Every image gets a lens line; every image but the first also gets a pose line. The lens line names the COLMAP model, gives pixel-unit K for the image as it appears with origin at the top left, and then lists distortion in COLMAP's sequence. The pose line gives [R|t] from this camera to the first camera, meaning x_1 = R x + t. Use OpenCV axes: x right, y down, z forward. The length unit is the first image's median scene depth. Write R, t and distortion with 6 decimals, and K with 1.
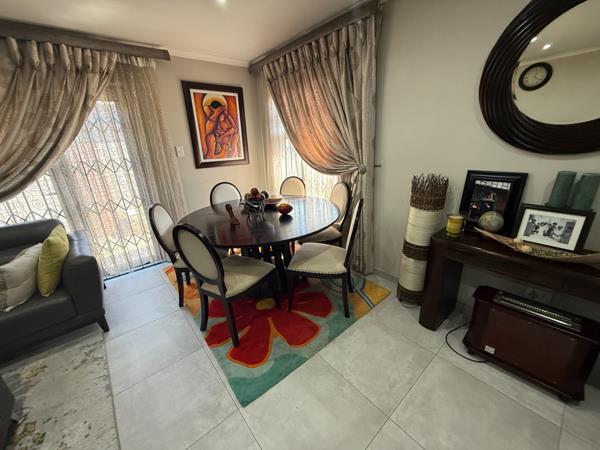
lens RADIAL K [[240.4, 0, 297.7], [0, 240.4, 224.9], [0, 0, 1]] dist [-0.000489, 0.000290]
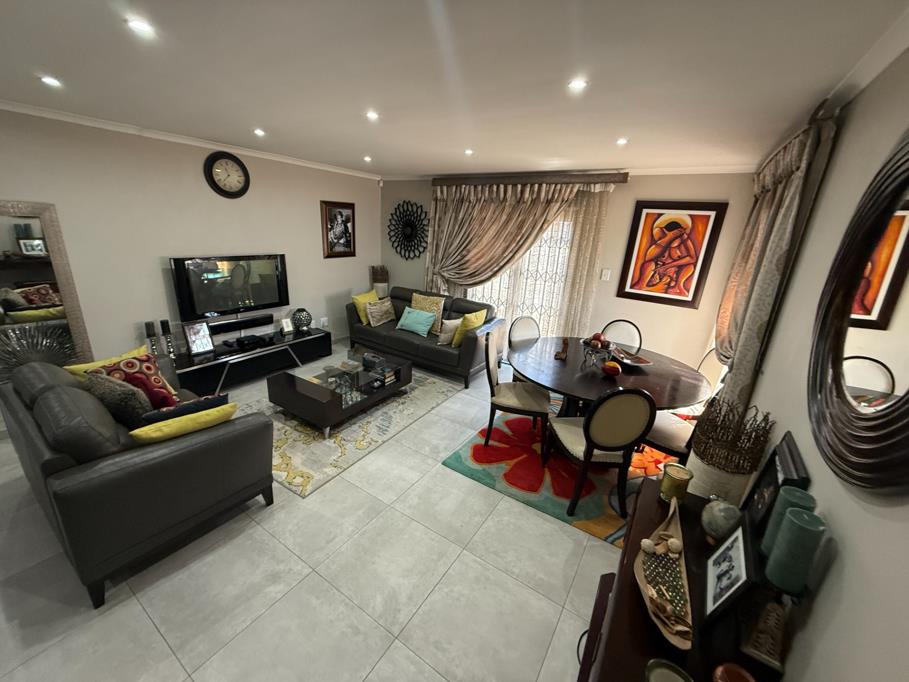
lens RADIAL K [[364.2, 0, 451.1], [0, 364.2, 339.5], [0, 0, 1]] dist [-0.000489, 0.000290]
pose [[0.280755, 0.351264, -0.893191, 0.822282], [-0.377461, 0.896041, 0.233738, -0.231656], [0.882440, 0.271521, 0.384156, 0.023690]]
